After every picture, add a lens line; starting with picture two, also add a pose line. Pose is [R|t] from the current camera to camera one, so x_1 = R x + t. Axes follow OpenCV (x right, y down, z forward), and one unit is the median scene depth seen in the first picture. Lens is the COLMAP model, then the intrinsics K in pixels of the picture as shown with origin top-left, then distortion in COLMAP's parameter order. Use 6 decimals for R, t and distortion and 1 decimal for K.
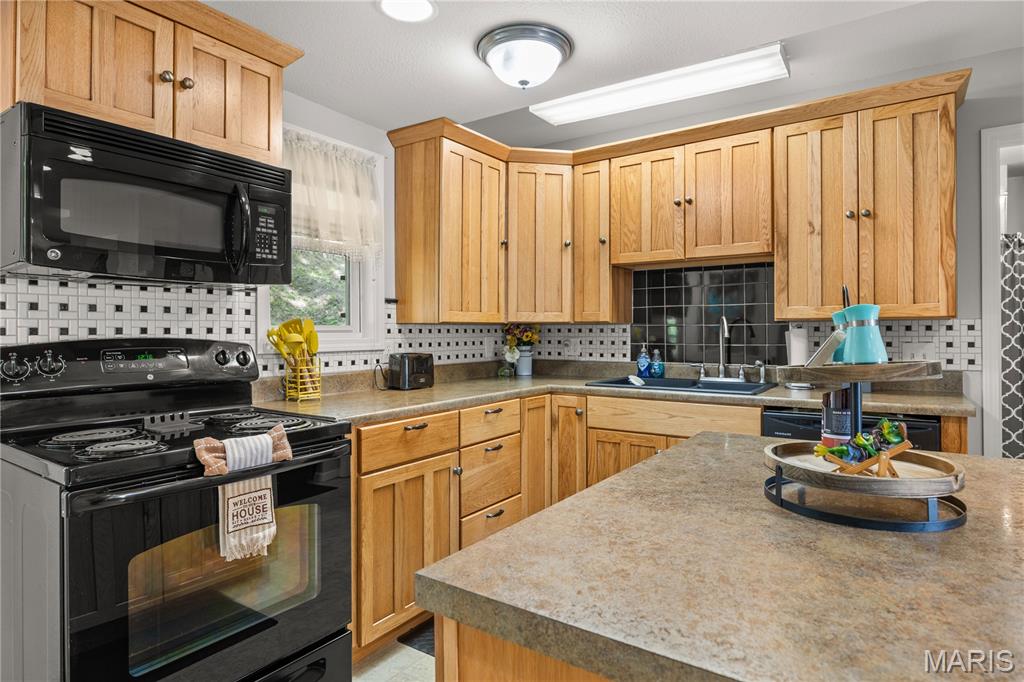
lens RADIAL K [[567.4, 0, 512.3], [0, 567.4, 330.0], [0, 0, 1]] dist [-0.001745, -0.001979]
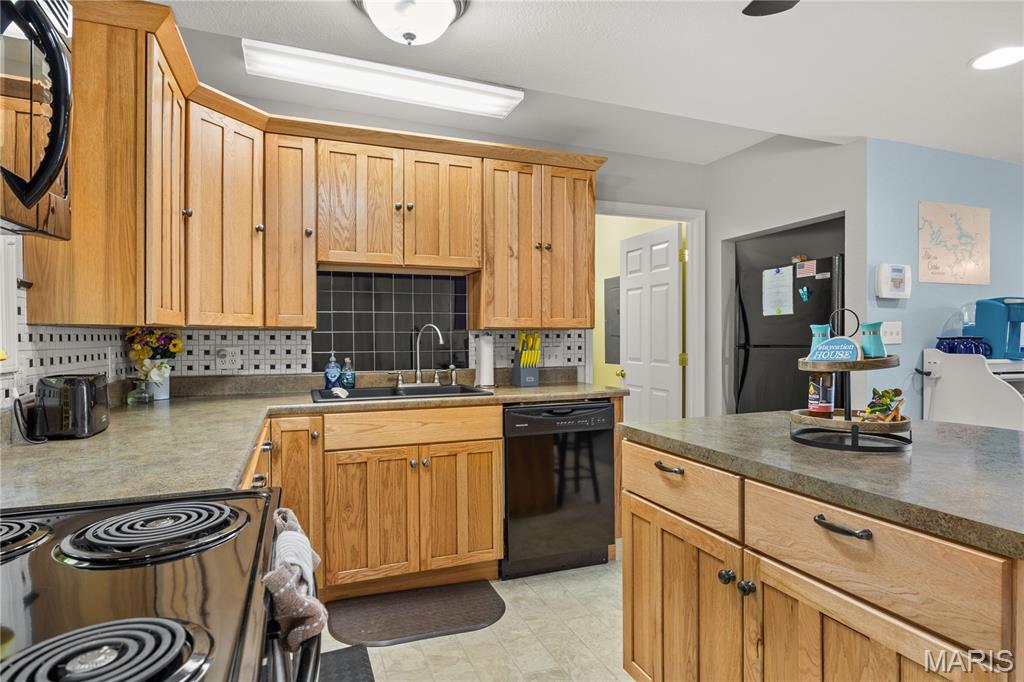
lens RADIAL K [[567.4, 0, 515.6], [0, 567.4, 345.3], [0, 0, 1]] dist [-0.001745, -0.001979]
pose [[0.557244, -0.008883, 0.830301, -0.408167], [-0.001439, 0.999931, 0.011664, 0.002665], [-0.830347, -0.007695, 0.557193, 0.286077]]
